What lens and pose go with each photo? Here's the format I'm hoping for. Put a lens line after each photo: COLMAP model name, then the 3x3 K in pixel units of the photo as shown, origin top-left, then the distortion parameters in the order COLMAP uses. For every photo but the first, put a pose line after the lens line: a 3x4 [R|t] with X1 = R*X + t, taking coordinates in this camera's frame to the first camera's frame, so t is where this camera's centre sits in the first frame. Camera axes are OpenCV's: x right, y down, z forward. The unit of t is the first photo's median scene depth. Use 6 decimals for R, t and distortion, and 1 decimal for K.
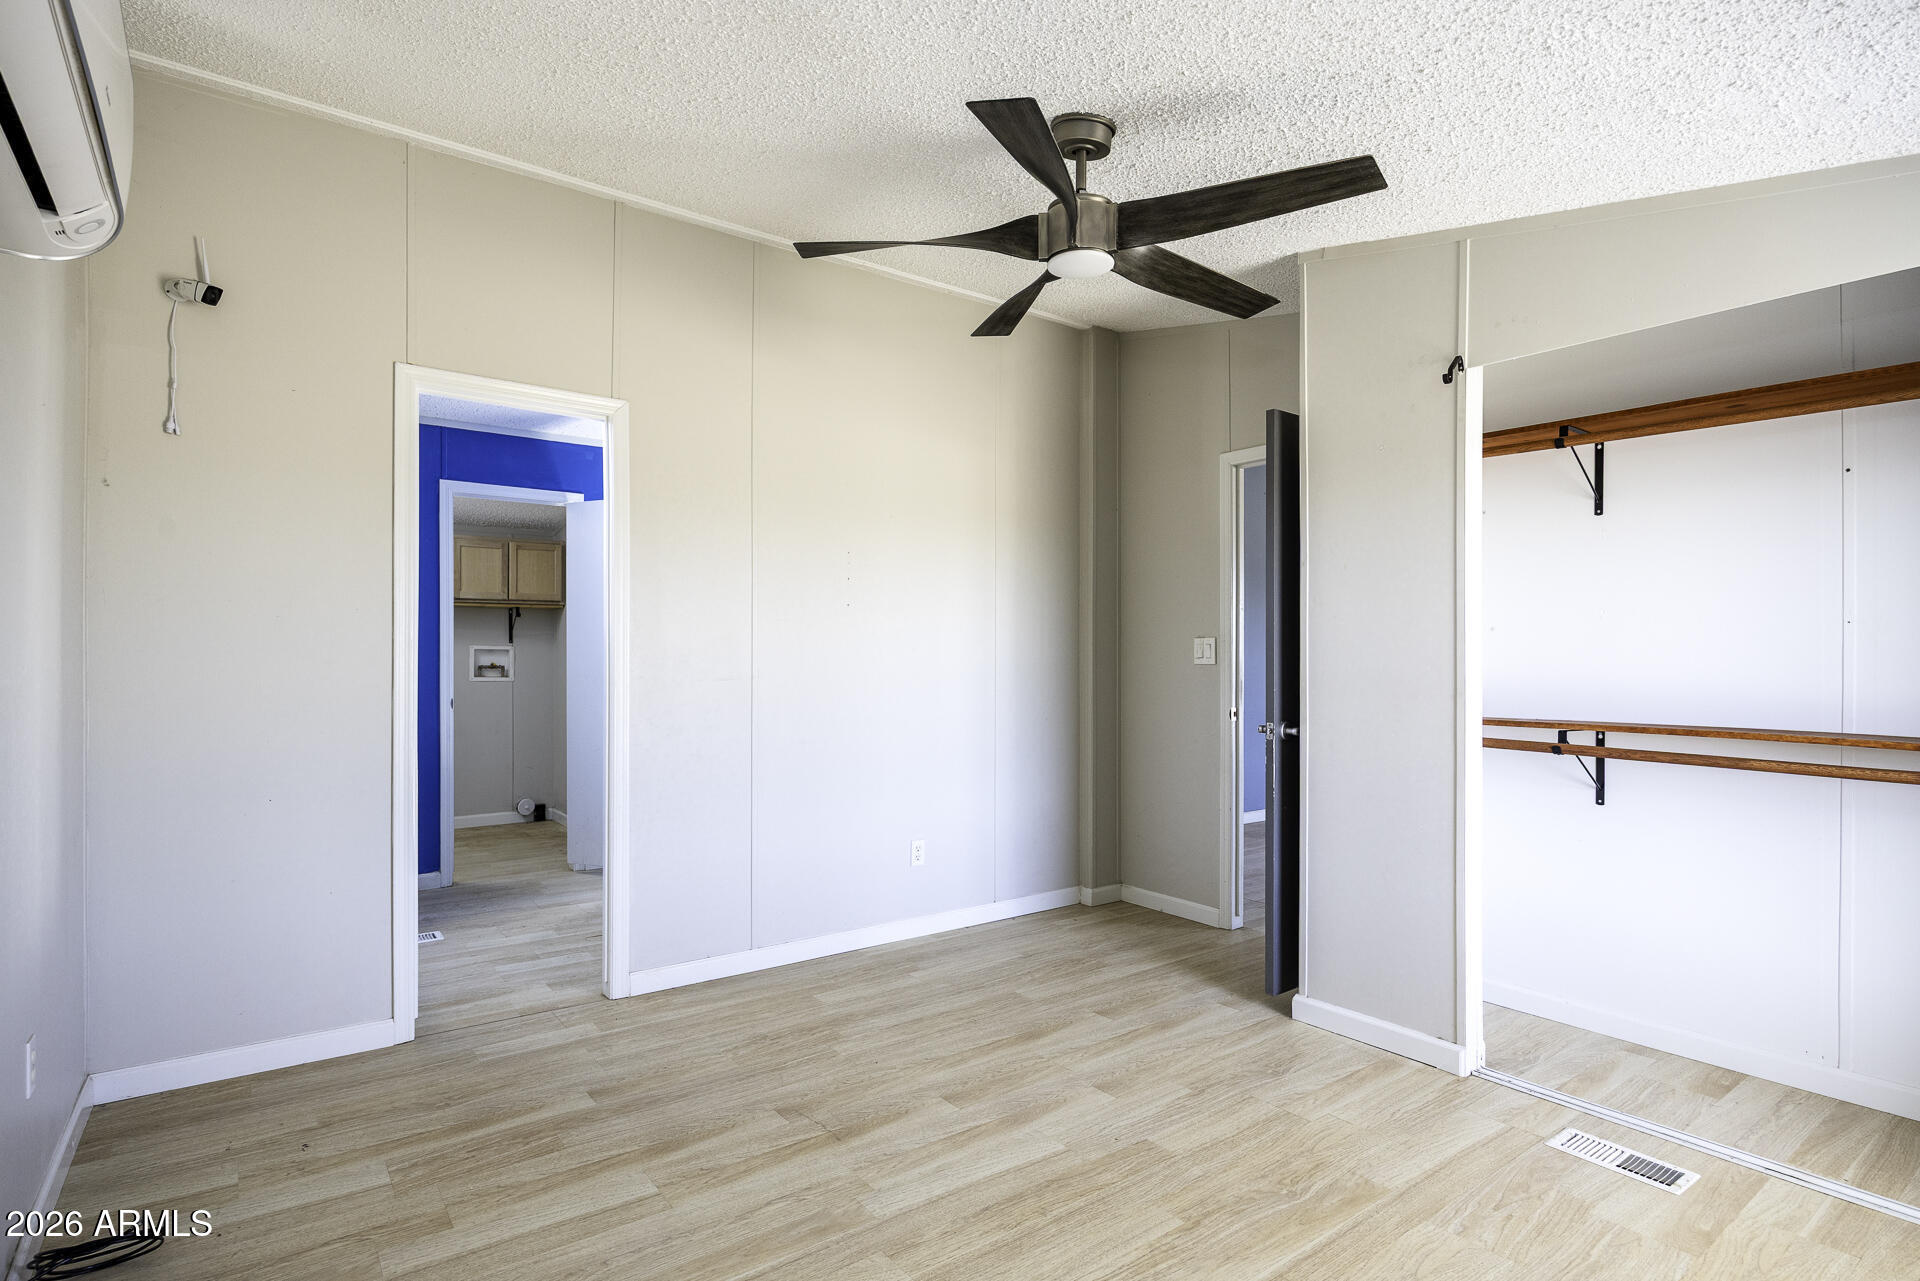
lens RADIAL K [[943.2, 0, 954.1], [0, 943.2, 643.4], [0, 0, 1]] dist [-0.009316, 0.000247]
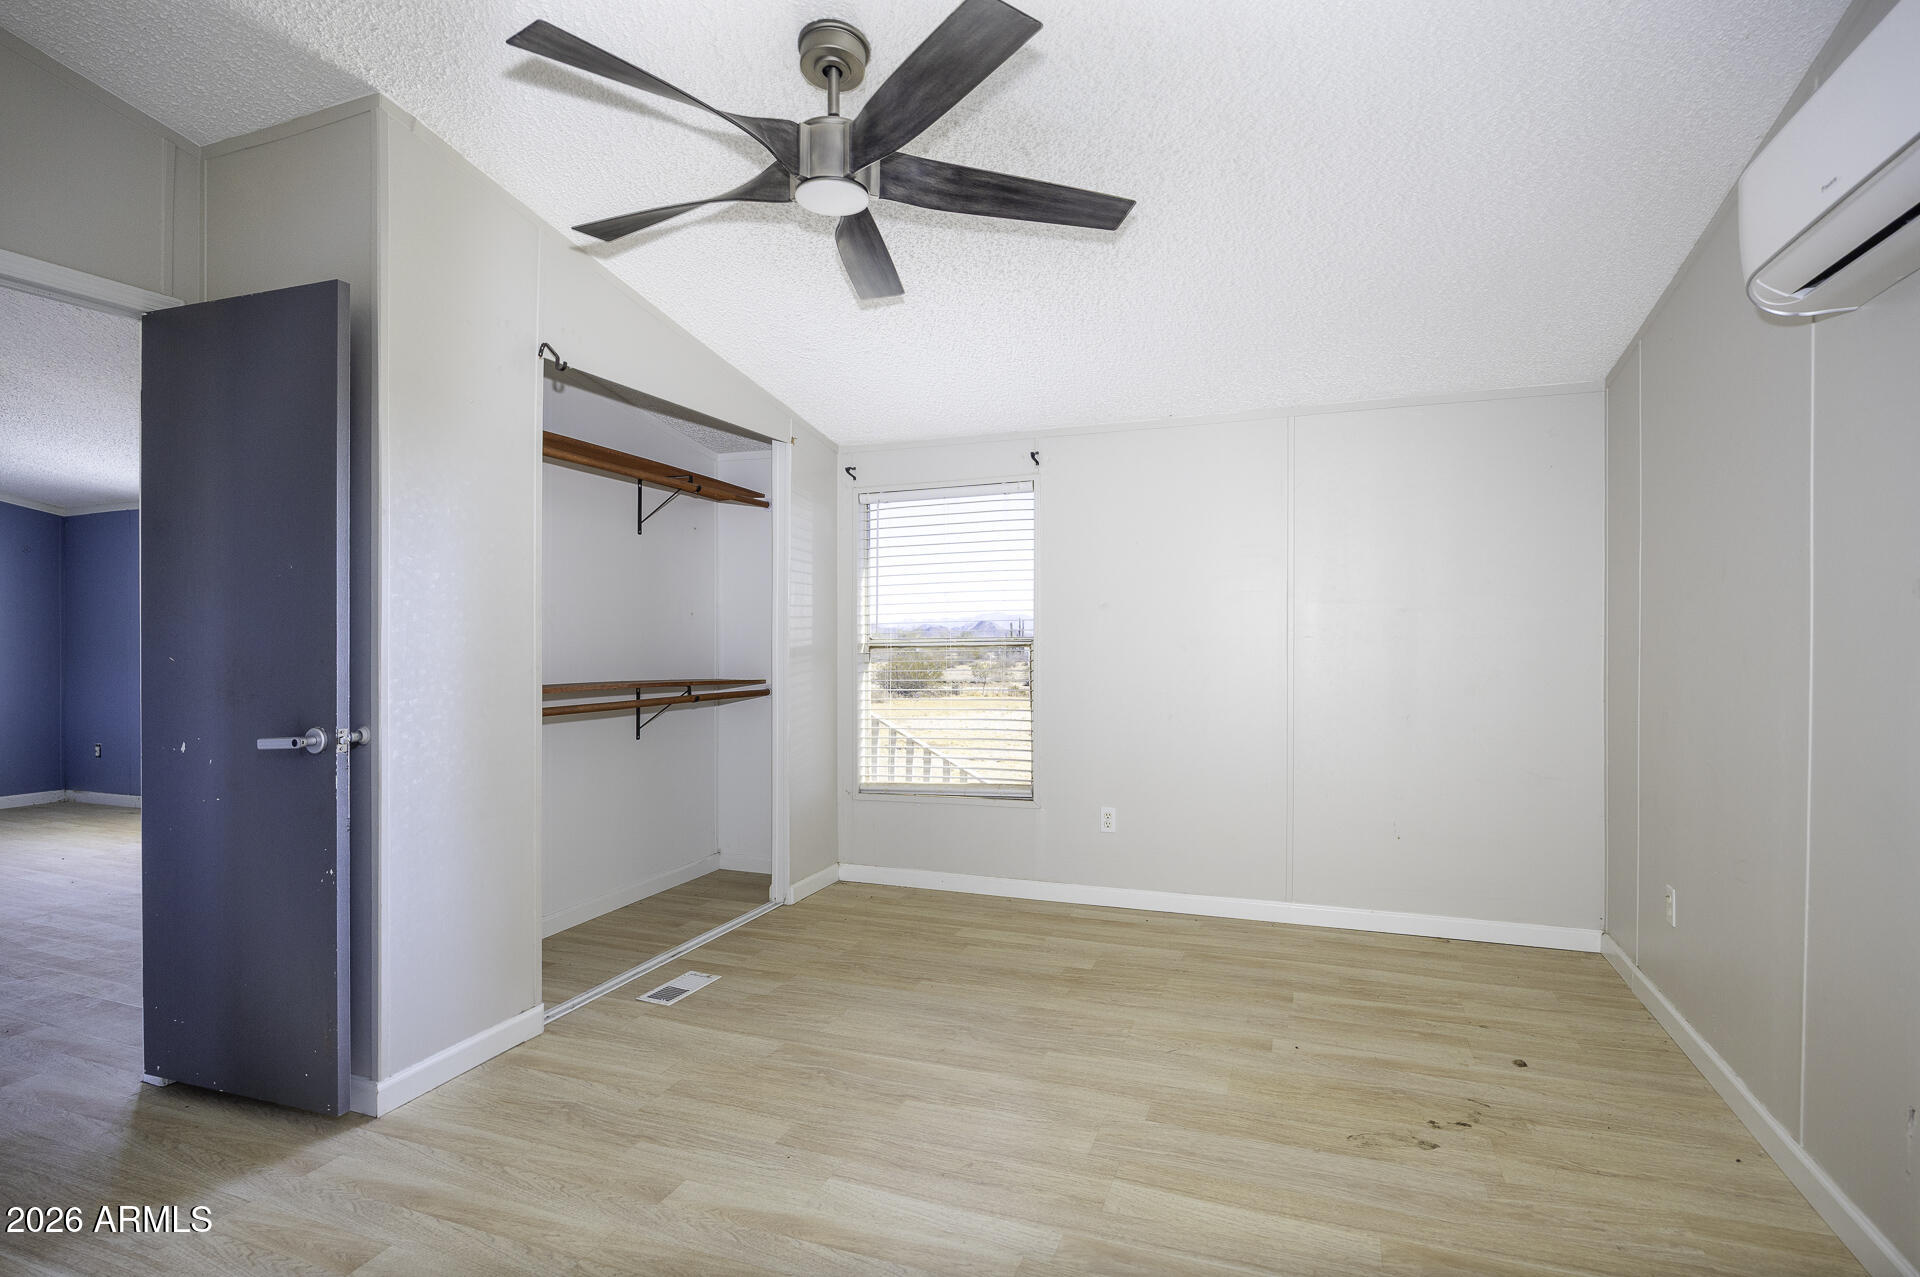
lens RADIAL K [[943.2, 0, 954.1], [0, 943.2, 641.4], [0, 0, 1]] dist [-0.009316, 0.000247]
pose [[-0.531463, -0.001073, 0.847081, -0.660088], [-0.007203, 0.999969, -0.003253, 0.025227], [-0.847051, -0.007830, -0.531454, 1.297012]]
